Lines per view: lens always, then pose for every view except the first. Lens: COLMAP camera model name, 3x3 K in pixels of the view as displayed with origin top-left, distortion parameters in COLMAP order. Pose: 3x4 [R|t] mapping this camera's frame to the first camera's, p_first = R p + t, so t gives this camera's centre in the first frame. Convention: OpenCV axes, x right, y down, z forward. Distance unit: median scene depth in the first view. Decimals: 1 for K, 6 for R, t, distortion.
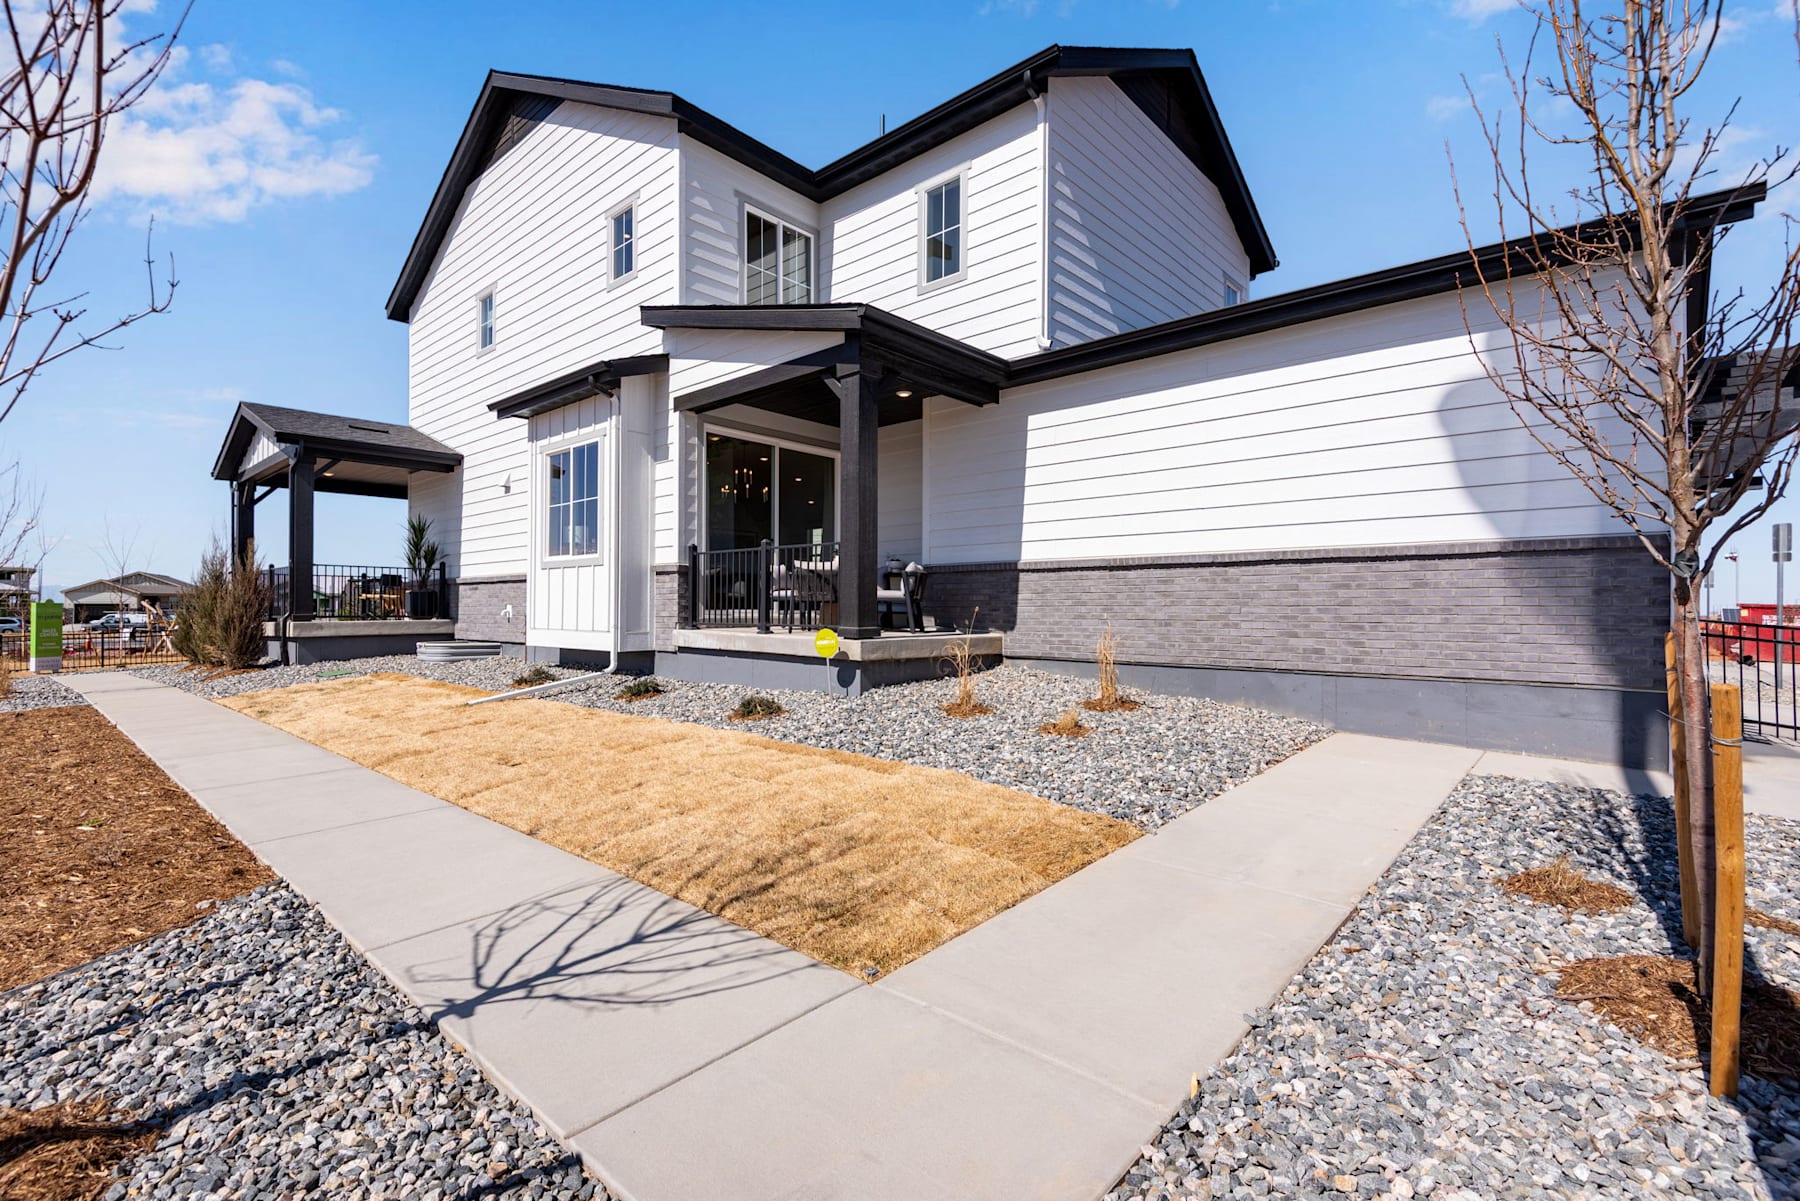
lens RADIAL K [[801.6, 0, 898.1], [0, 801.6, 584.0], [0, 0, 1]] dist [0.028201, 0.001070]
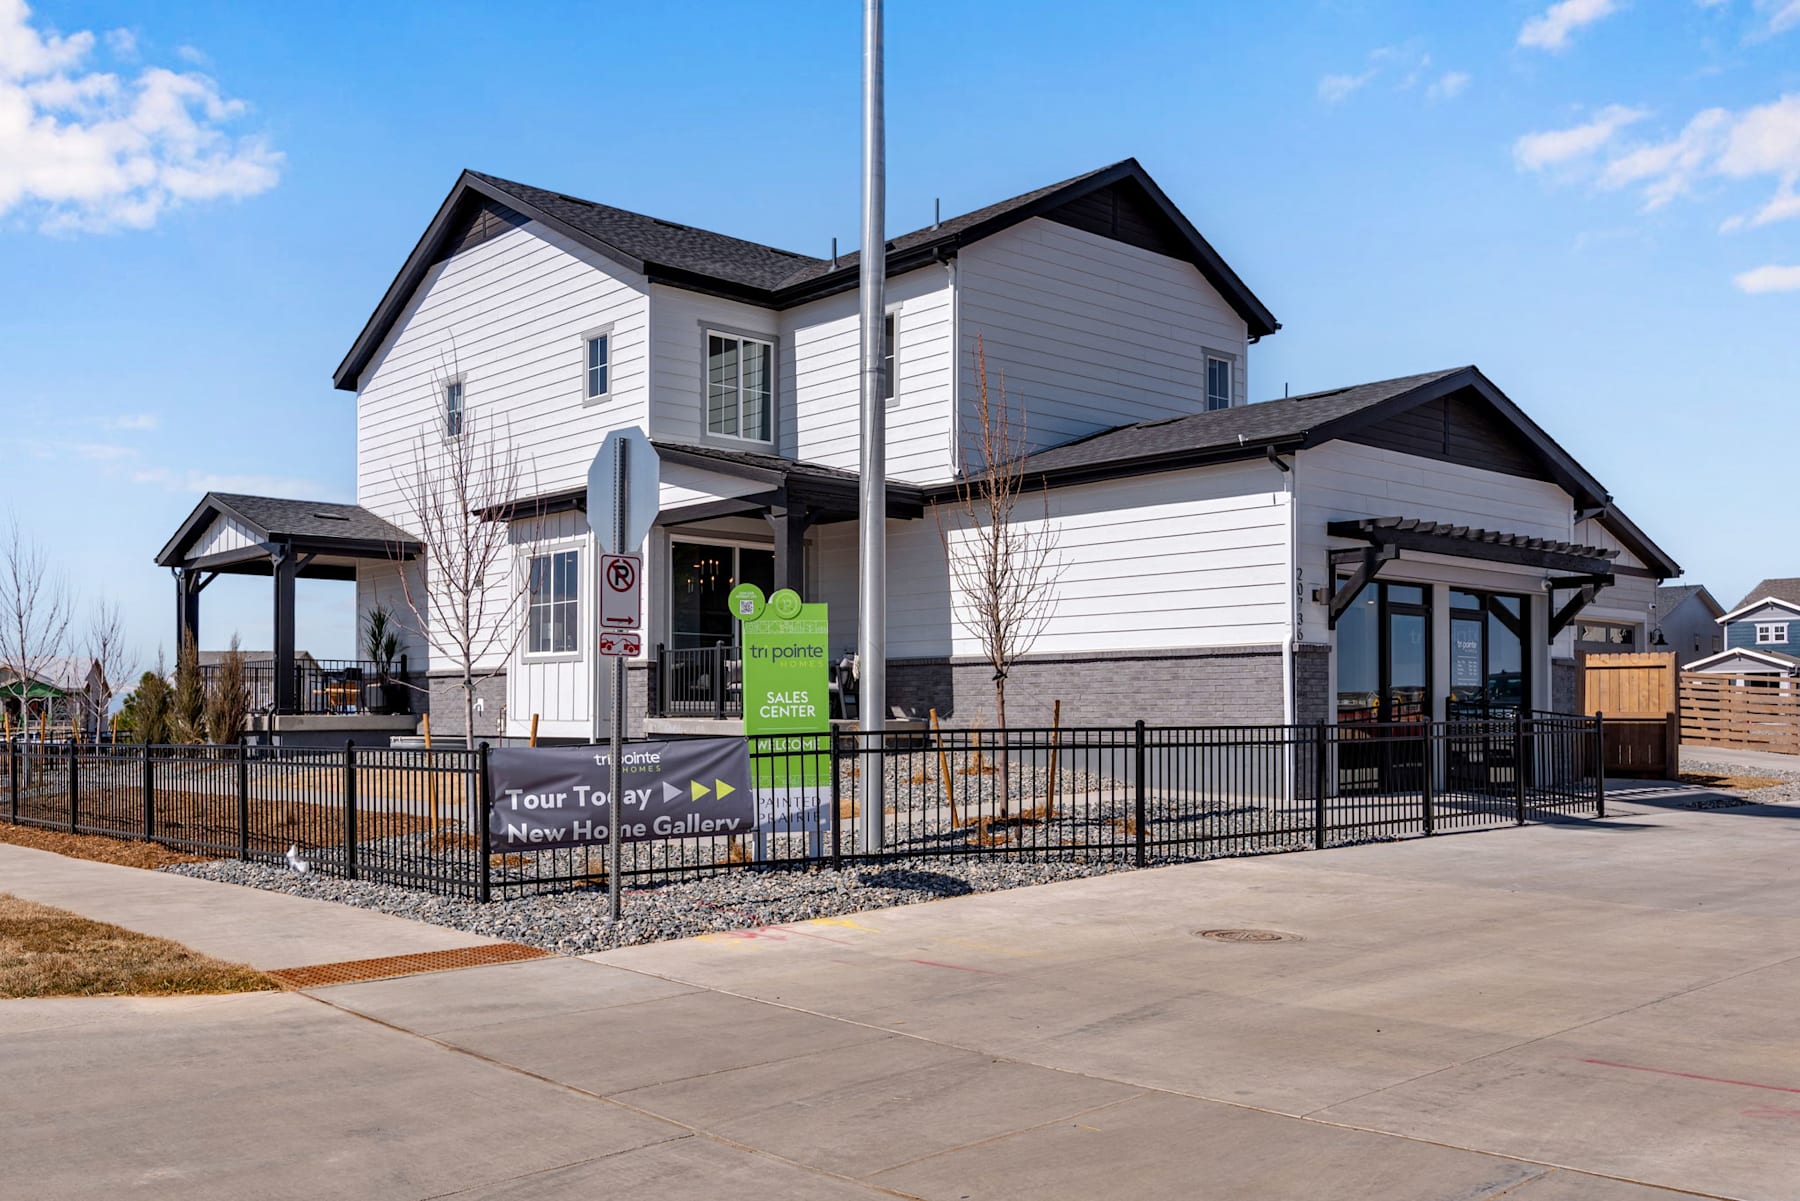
lens RADIAL K [[1639.5, 0, 896.9], [0, 1639.5, 609.8], [0, 0, 1]] dist [-0.022321, 0.000000]
pose [[0.994646, -0.011399, -0.102709, 0.284597], [0.008173, 0.999462, -0.031774, -0.018465], [0.103016, 0.030765, 0.994204, -1.146113]]
